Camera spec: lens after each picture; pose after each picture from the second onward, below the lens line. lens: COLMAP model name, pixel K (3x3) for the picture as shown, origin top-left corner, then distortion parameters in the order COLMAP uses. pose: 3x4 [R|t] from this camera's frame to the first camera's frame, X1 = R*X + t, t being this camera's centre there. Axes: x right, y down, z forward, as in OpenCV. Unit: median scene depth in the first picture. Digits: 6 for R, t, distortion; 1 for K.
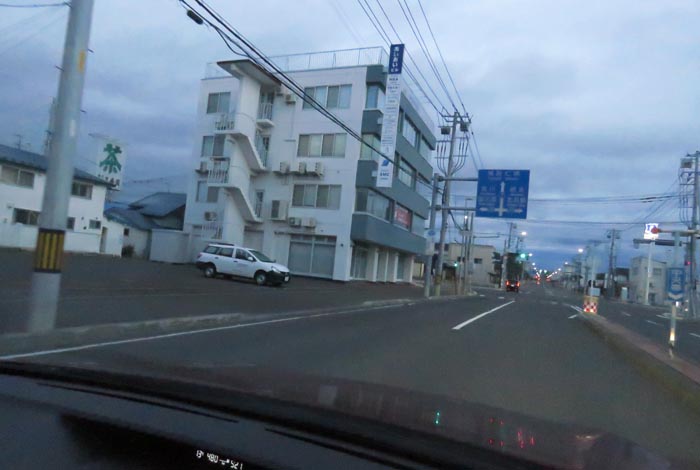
lens RADIAL K [[478.0, 0, 350.0], [0, 478.0, 235.0], [0, 0, 1]] dist [0.000456, -0.001144]
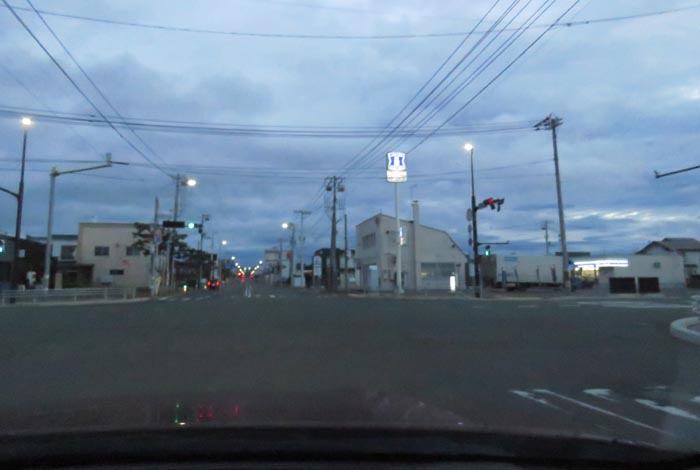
lens RADIAL K [[478.0, 0, 350.0], [0, 478.0, 235.0], [0, 0, 1]] dist [0.000456, -0.001144]
pose [[0.825290, -0.044843, 0.562926, 0.080940], [0.046921, 0.998840, 0.010778, 0.022299], [-0.562756, 0.017518, 0.826437, 0.179832]]
